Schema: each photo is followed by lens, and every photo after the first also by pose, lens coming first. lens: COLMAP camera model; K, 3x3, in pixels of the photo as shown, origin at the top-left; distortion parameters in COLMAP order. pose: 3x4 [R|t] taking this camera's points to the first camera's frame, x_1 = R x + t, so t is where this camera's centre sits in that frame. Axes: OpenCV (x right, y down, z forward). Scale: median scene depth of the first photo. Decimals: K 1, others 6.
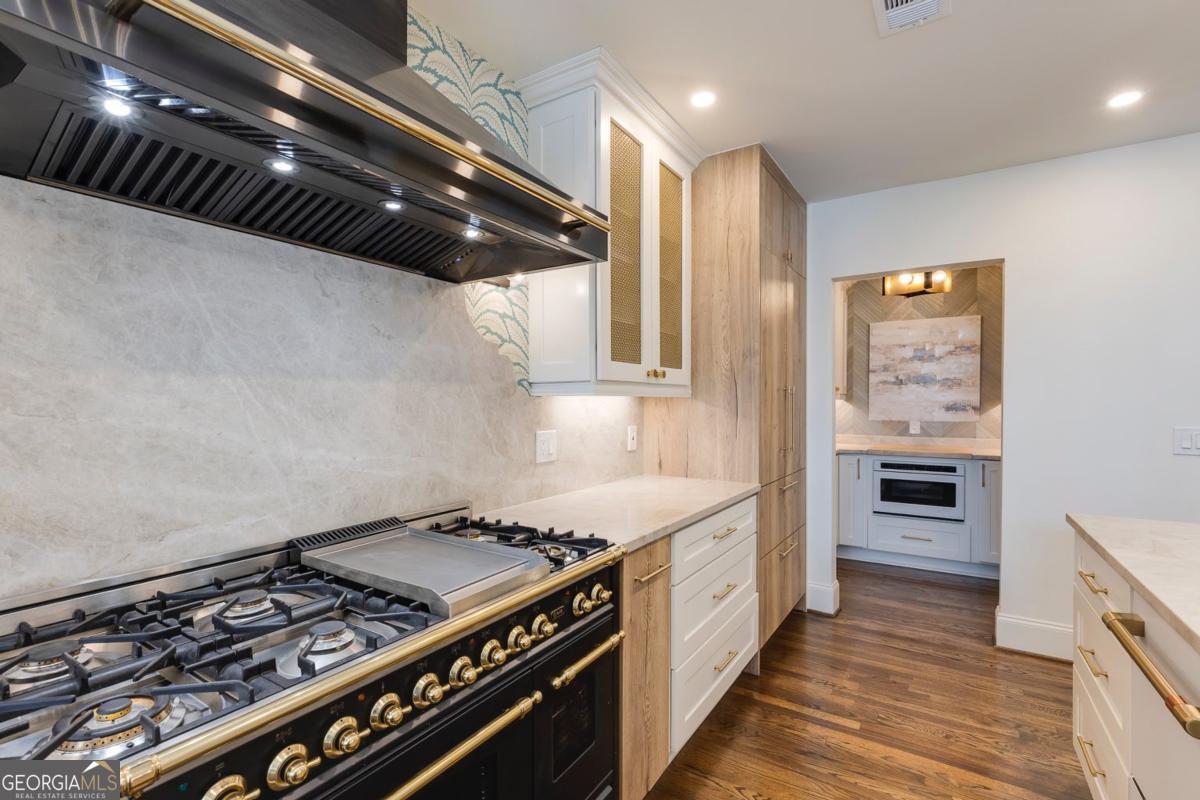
lens RADIAL K [[540.9, 0, 595.8], [0, 540.9, 409.2], [0, 0, 1]] dist [0.004404, -0.000525]
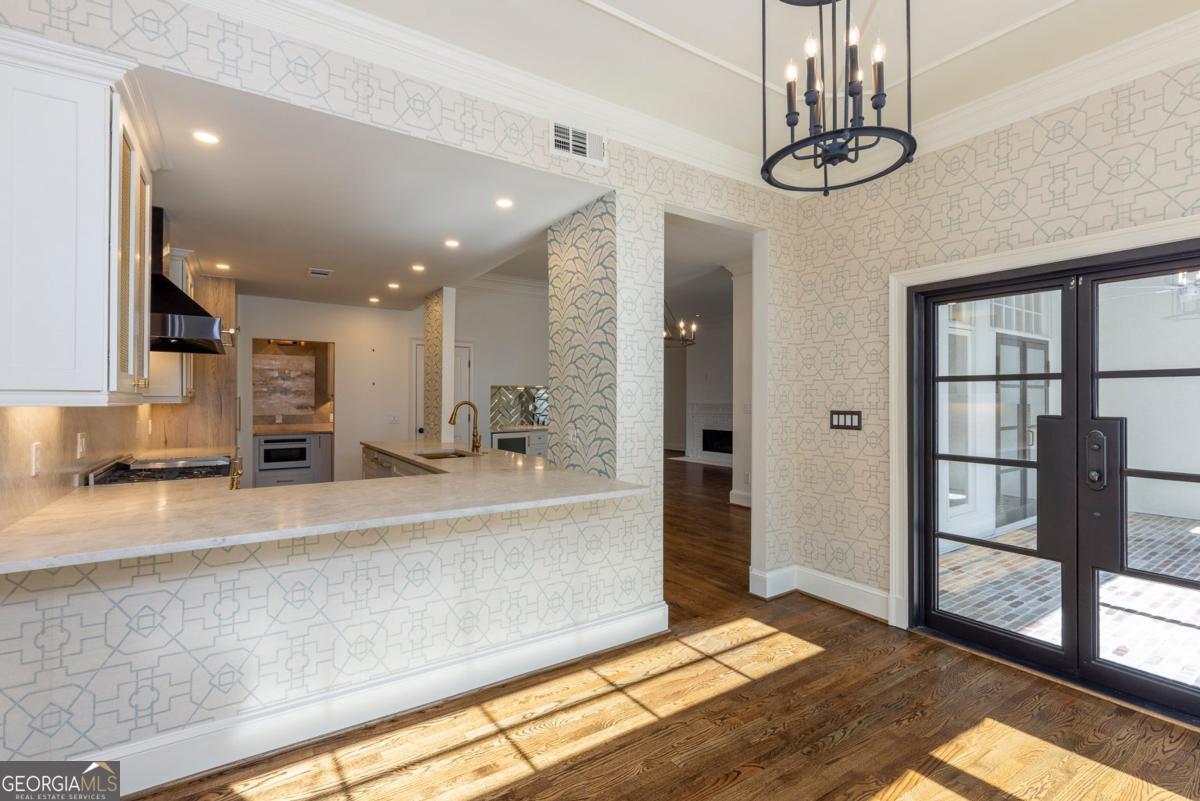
lens RADIAL K [[540.9, 0, 590.6], [0, 540.9, 398.7], [0, 0, 1]] dist [0.004404, -0.000525]
pose [[0.407996, 0.004344, 0.912973, -1.083366], [0.011923, 0.999878, -0.010085, -0.001188], [-0.912906, 0.015000, 0.407894, -1.115311]]
